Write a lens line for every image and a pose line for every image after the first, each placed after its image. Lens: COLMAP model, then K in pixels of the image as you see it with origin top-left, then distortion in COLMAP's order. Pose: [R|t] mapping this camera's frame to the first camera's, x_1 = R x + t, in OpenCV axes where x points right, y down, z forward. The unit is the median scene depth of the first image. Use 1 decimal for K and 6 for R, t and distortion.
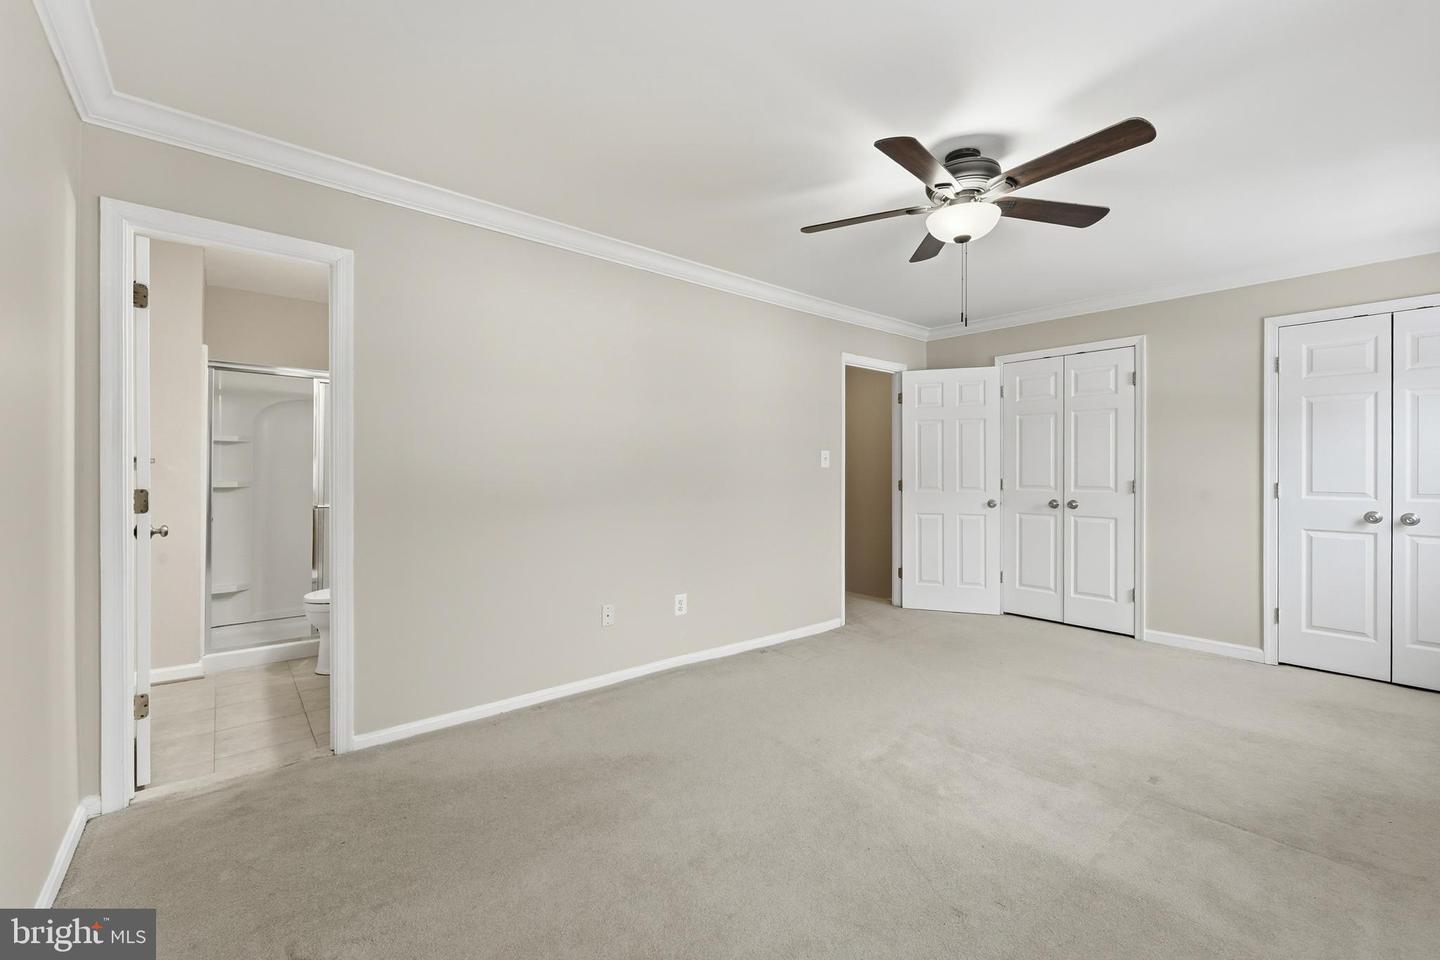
lens RADIAL K [[582.0, 0, 718.3], [0, 582.0, 474.4], [0, 0, 1]] dist [-0.001200, 0.000042]
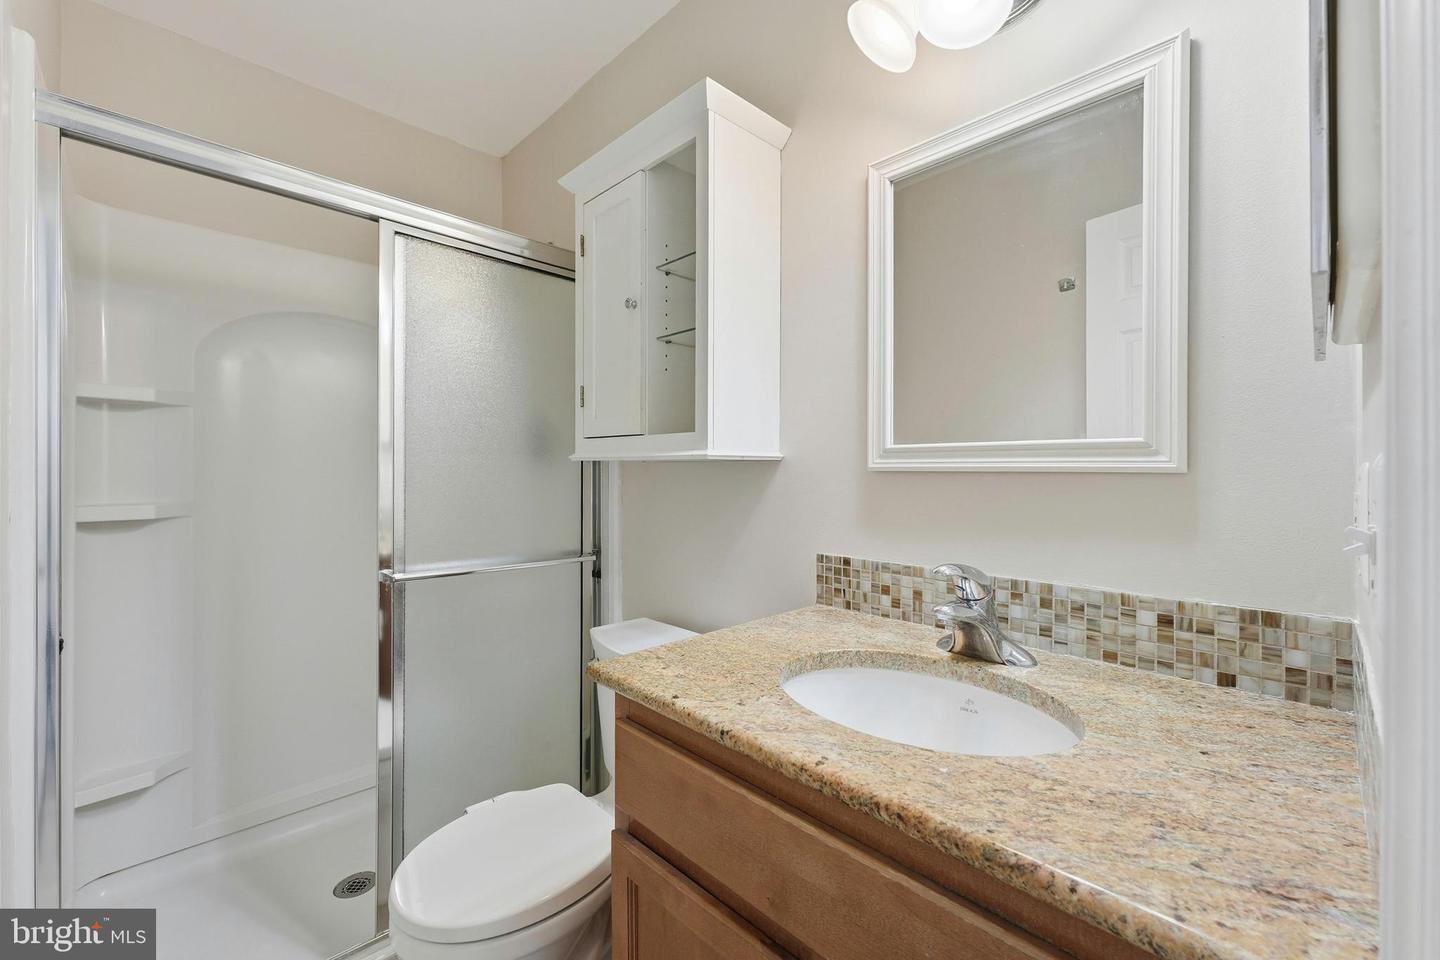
lens RADIAL K [[582.0, 0, 718.3], [0, 582.0, 474.4], [0, 0, 1]] dist [-0.001200, 0.000042]
pose [[0.997471, -0.001686, 0.071060, -0.490476], [0.001443, 0.999993, 0.003479, -0.010456], [-0.071065, -0.003368, 0.997466, 0.599397]]
